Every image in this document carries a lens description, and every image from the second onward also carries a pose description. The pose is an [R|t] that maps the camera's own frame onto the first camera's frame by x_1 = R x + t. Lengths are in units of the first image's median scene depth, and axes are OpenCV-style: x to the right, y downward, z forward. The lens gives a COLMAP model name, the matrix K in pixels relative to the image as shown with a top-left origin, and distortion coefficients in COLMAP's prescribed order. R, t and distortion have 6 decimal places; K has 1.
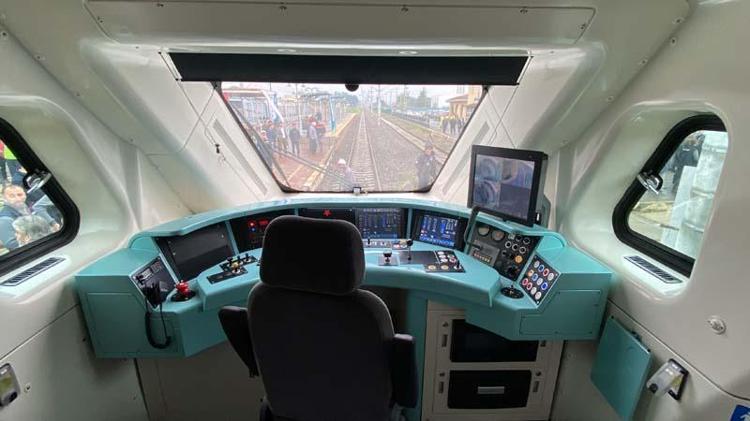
lens RADIAL K [[358.2, 0, 371.9], [0, 358.2, 212.2], [0, 0, 1]] dist [0.015601, -0.000609]
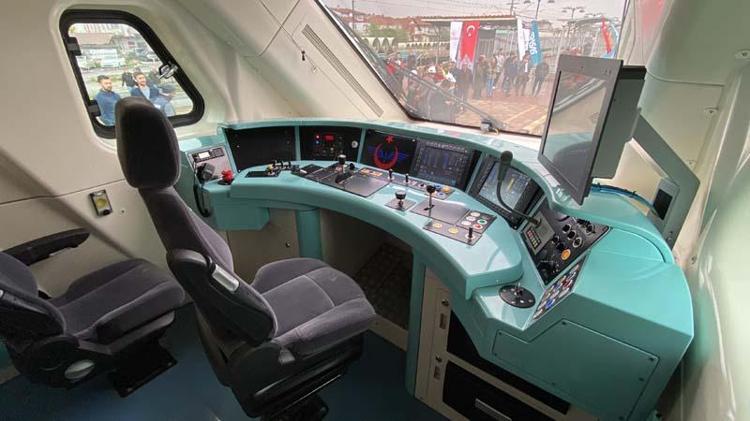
lens RADIAL K [[358.2, 0, 374.9], [0, 358.2, 211.9], [0, 0, 1]] dist [0.015601, -0.000609]
pose [[0.778606, 0.275838, -0.563637, 0.446219], [-0.182562, 0.958926, 0.217098, -0.011948], [0.600370, -0.066135, 0.796983, 0.298907]]
